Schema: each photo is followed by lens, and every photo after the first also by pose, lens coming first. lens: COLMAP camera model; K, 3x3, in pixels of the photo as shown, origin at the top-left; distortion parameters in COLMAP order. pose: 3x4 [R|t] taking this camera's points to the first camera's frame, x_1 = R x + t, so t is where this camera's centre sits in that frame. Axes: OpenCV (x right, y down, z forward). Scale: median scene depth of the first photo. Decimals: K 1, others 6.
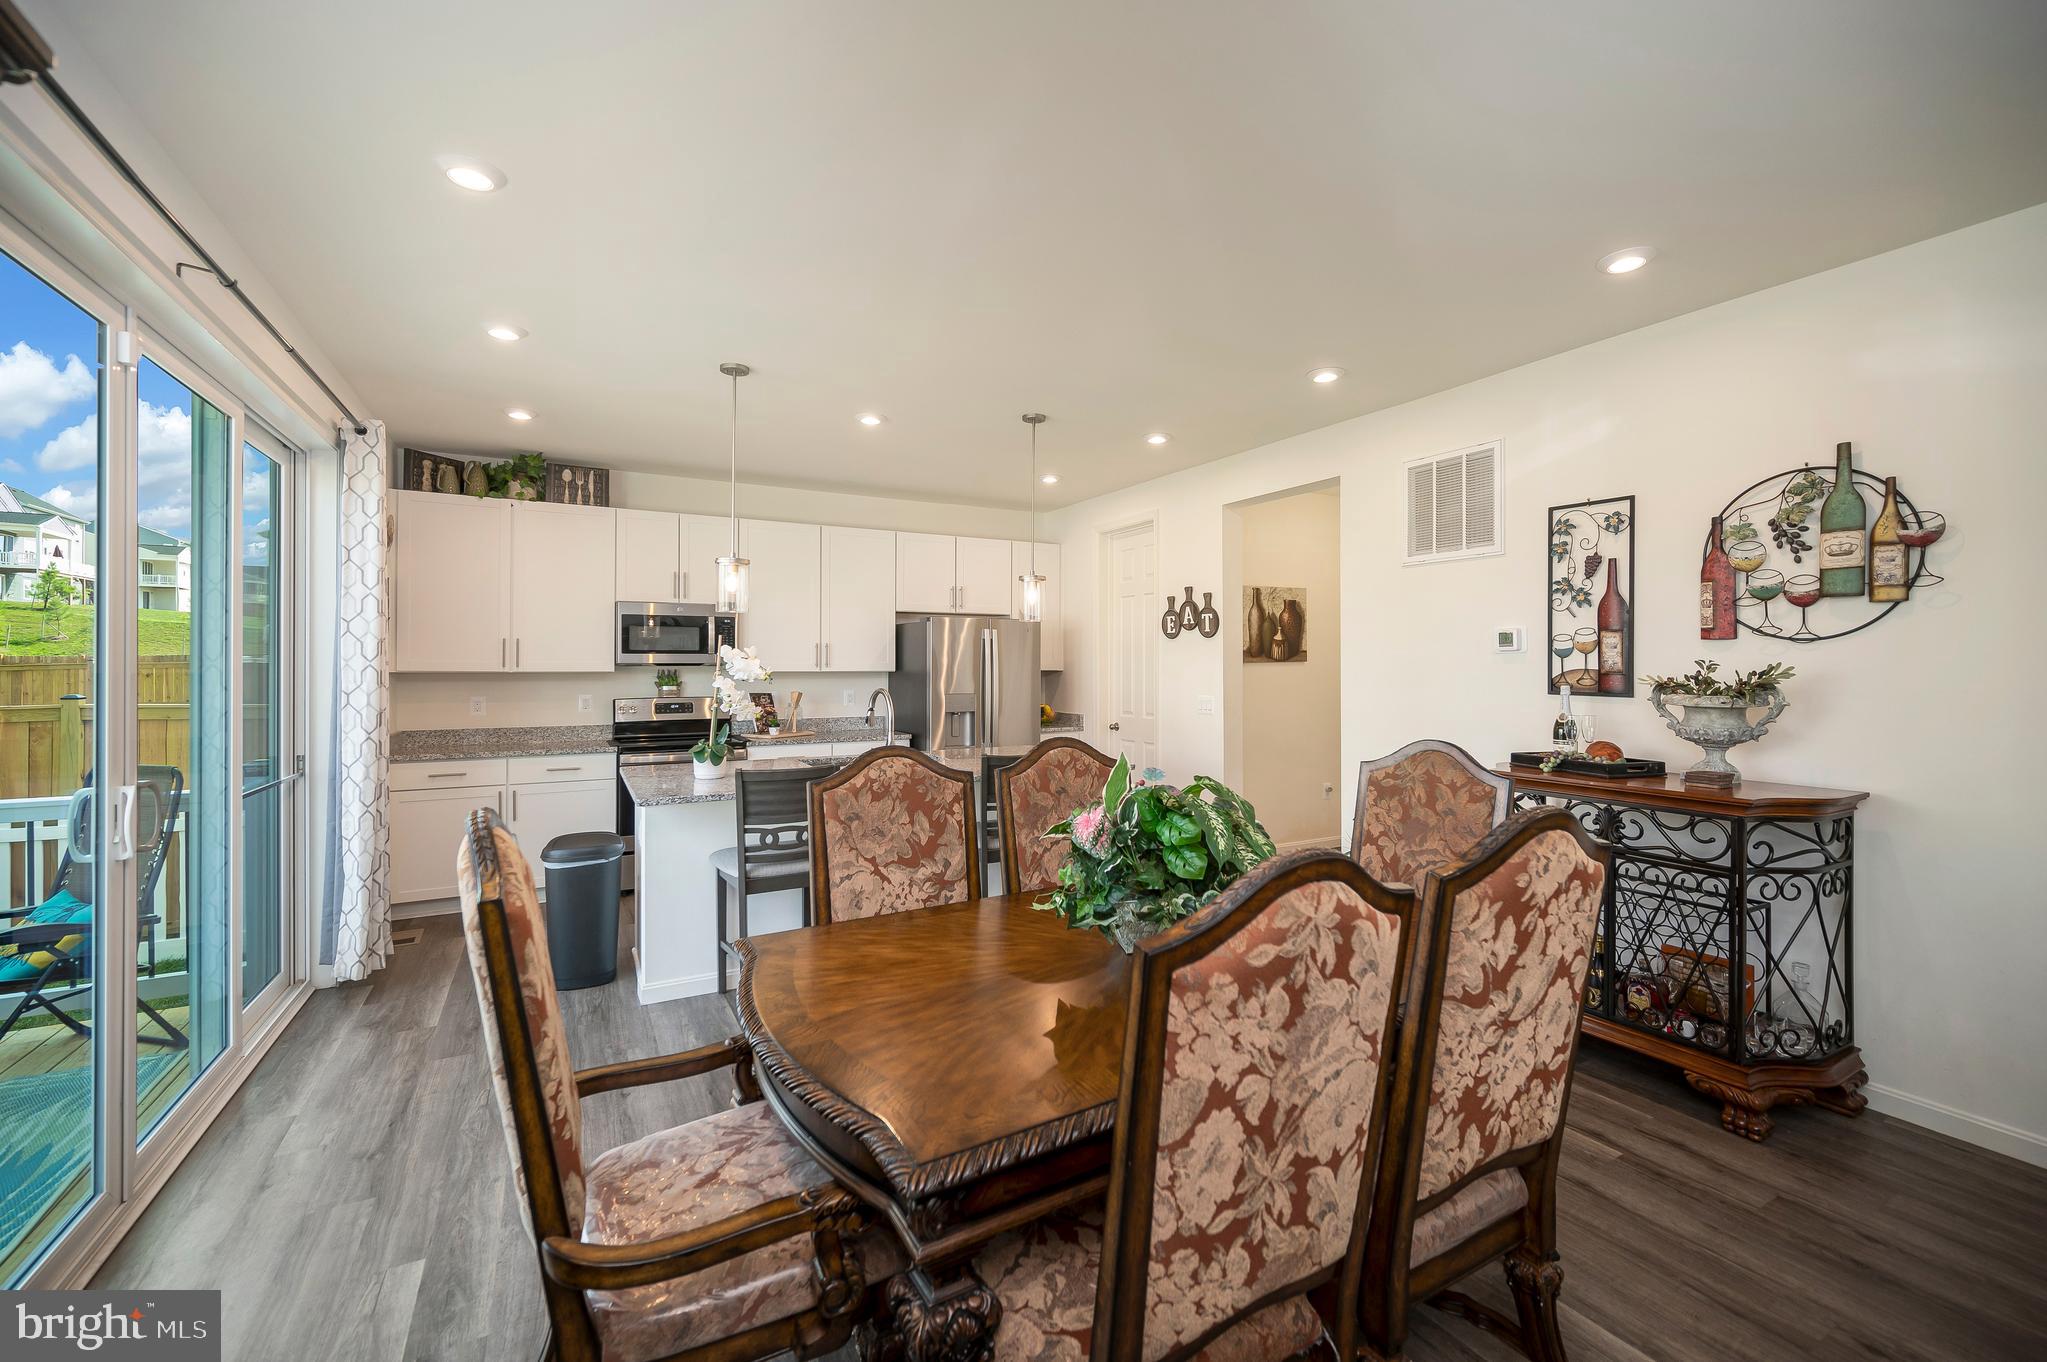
lens RADIAL K [[846.4, 0, 1019.6], [0, 846.4, 631.1], [0, 0, 1]] dist [-0.001296, 0.000039]
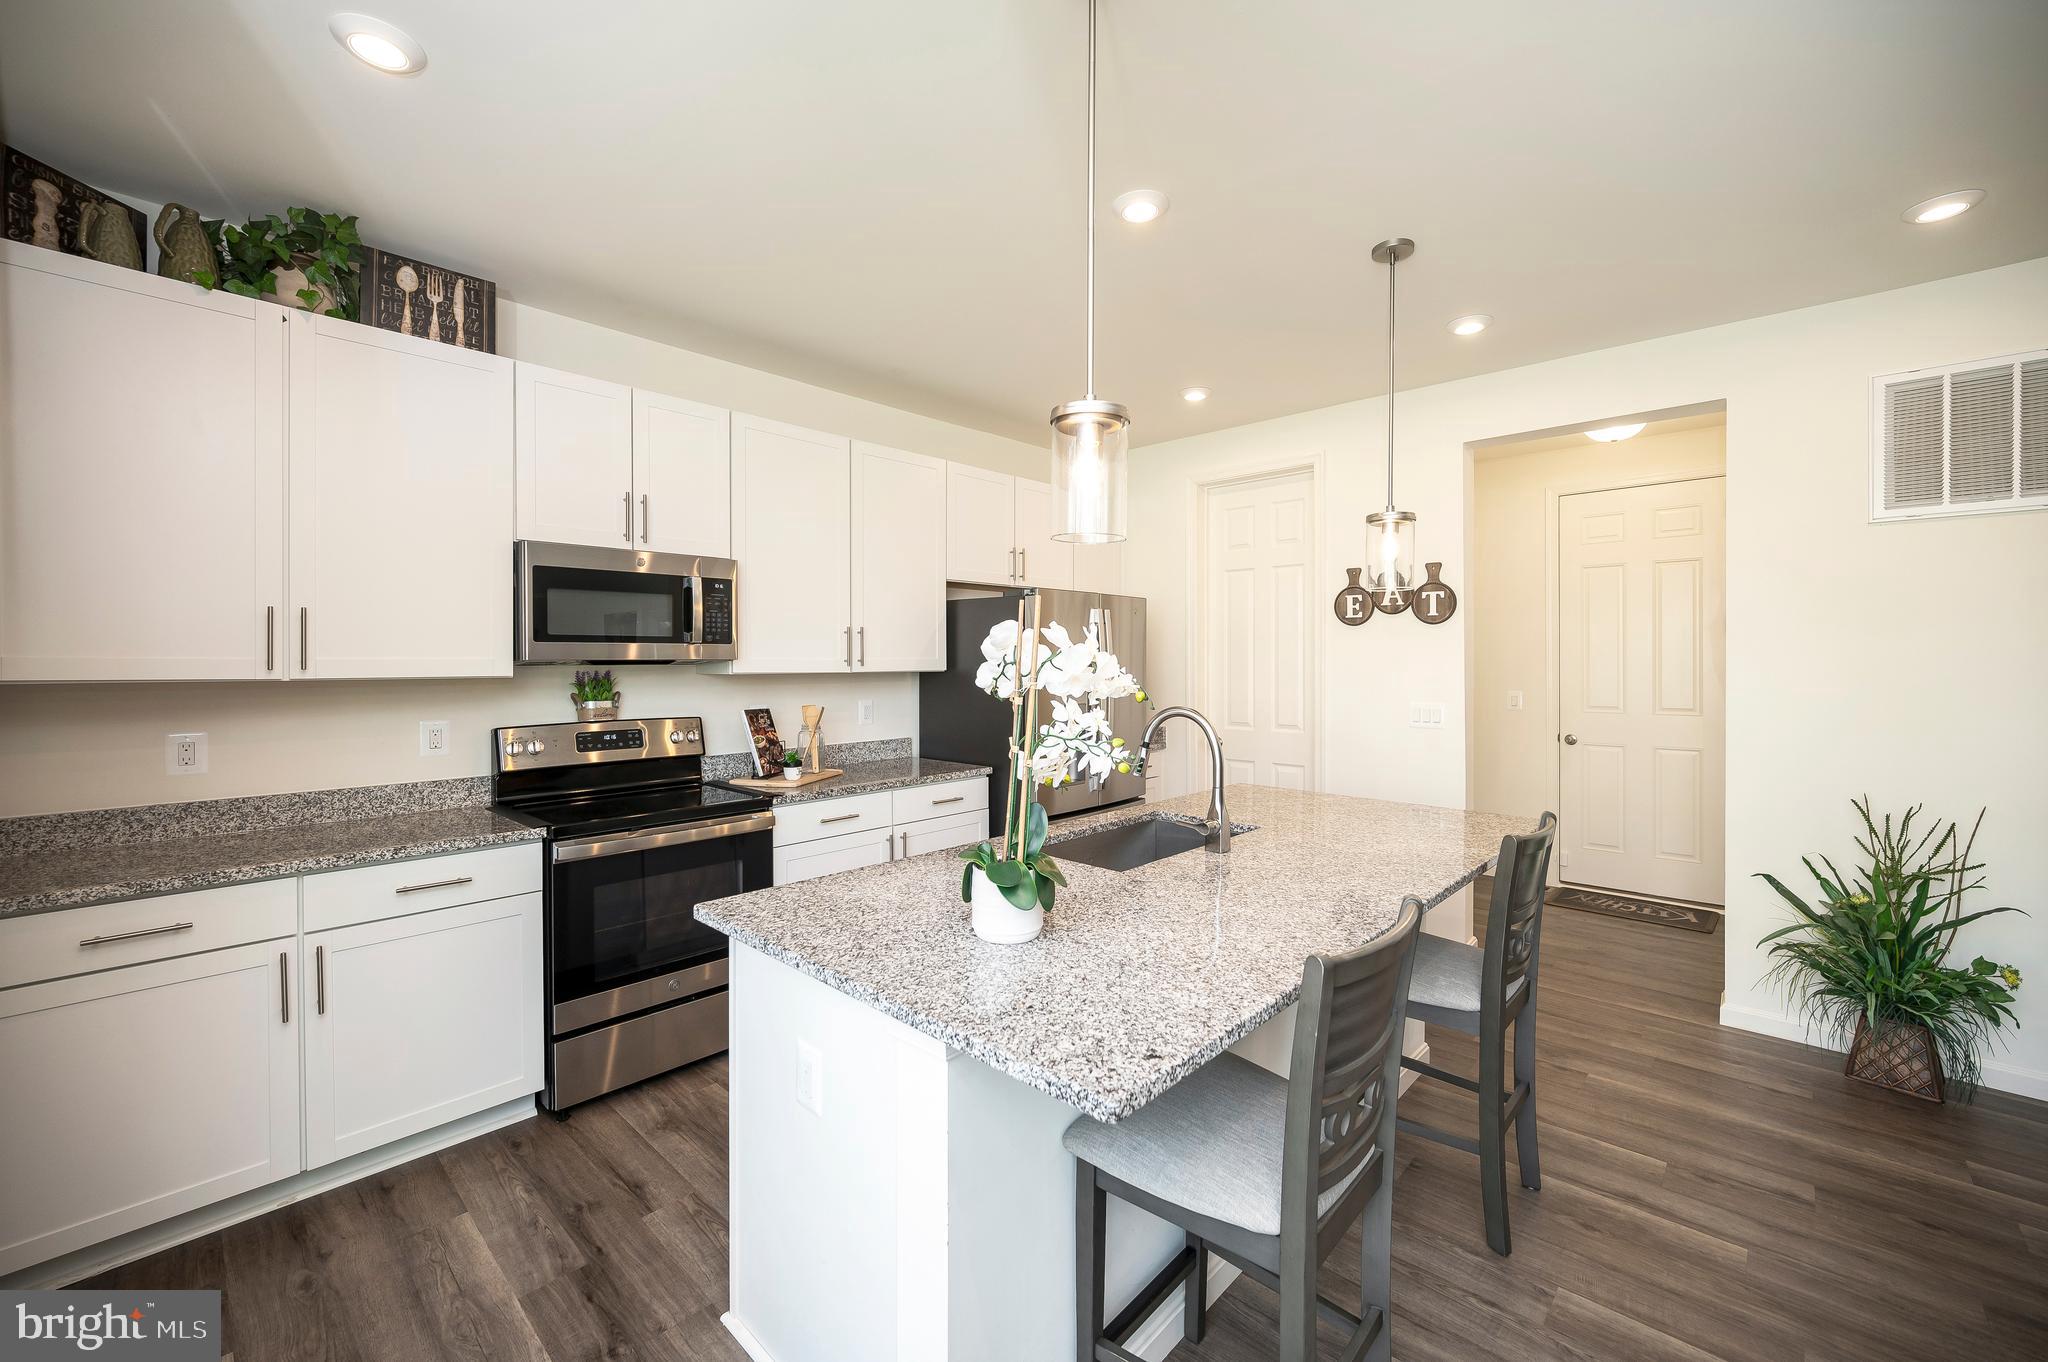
lens RADIAL K [[845.7, 0, 1032.0], [0, 845.7, 642.3], [0, 0, 1]] dist [-0.000589, 0.000241]
pose [[0.952565, 0.004751, 0.304297, -0.330431], [-0.010782, 0.999777, 0.018141, 0.014051], [-0.304143, -0.020561, 0.952404, 0.407851]]
